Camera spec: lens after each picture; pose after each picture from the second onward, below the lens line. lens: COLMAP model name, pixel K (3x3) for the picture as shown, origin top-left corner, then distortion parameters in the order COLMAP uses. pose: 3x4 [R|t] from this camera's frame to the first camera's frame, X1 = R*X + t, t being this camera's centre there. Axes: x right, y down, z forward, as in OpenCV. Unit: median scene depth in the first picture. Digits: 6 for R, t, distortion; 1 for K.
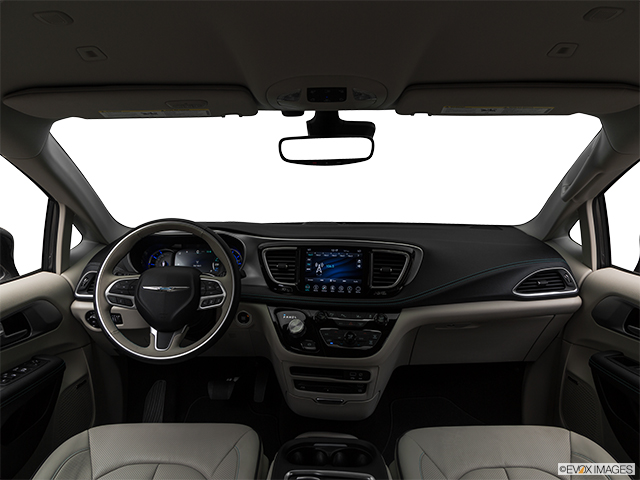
lens RADIAL K [[460.0, 0, 320.0], [0, 460.0, 240.0], [0, 0, 1]] dist [0.001360, 0.001758]
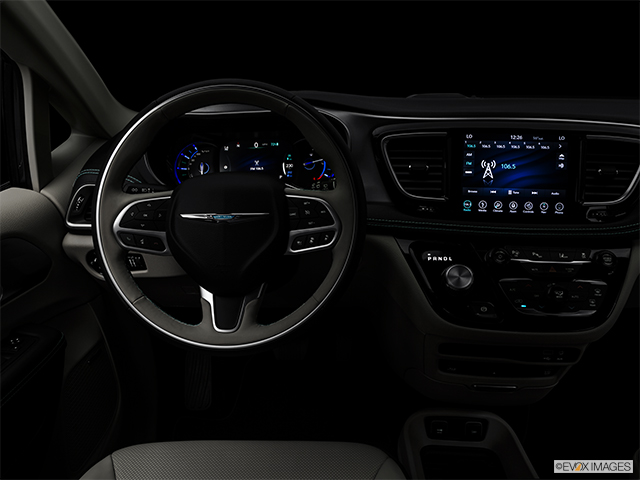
lens RADIAL K [[487.3, 0, 321.5], [0, 487.3, 239.1], [0, 0, 1]] dist [-0.115769, 0.041914]
pose [[0.999461, -0.017787, -0.027606, -0.190788], [0.023244, 0.976983, 0.212045, 0.015570], [0.023199, -0.212572, 0.976870, 0.420445]]
